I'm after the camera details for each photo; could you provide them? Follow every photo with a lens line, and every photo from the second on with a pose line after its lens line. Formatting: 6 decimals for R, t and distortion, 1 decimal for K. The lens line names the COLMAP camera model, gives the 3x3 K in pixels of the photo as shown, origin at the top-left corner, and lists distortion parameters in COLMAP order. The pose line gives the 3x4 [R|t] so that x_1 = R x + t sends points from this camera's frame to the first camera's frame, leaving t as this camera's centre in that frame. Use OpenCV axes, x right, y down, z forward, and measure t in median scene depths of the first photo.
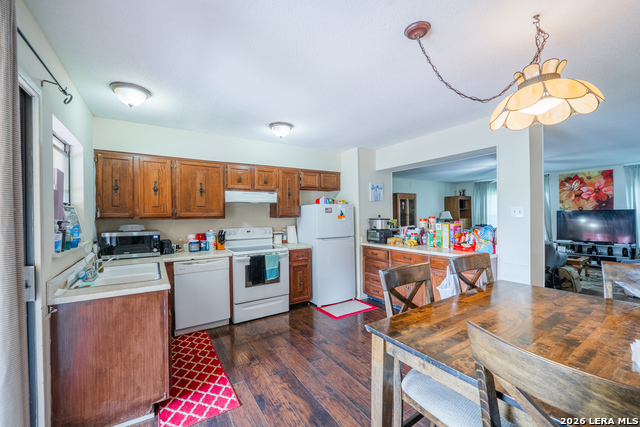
lens RADIAL K [[262.7, 0, 312.7], [0, 262.7, 214.0], [0, 0, 1]] dist [0.000354, 0.000109]
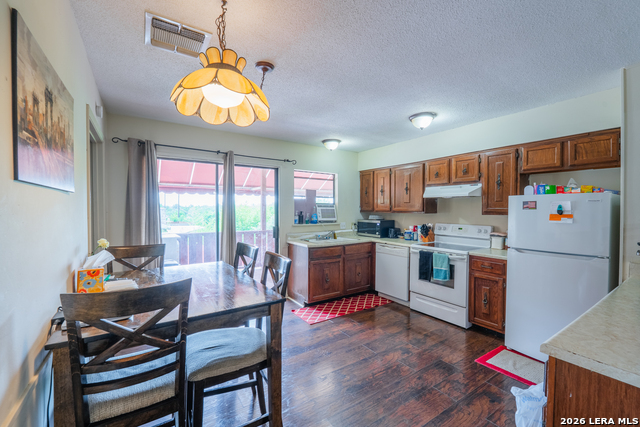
lens RADIAL K [[262.7, 0, 312.7], [0, 262.7, 214.0], [0, 0, 1]] dist [0.000354, 0.000109]
pose [[0.026638, 0.031531, -0.999148, 0.727186], [-0.000884, 0.999503, 0.031519, -0.013698], [0.999645, 0.000043, 0.026653, 0.514373]]
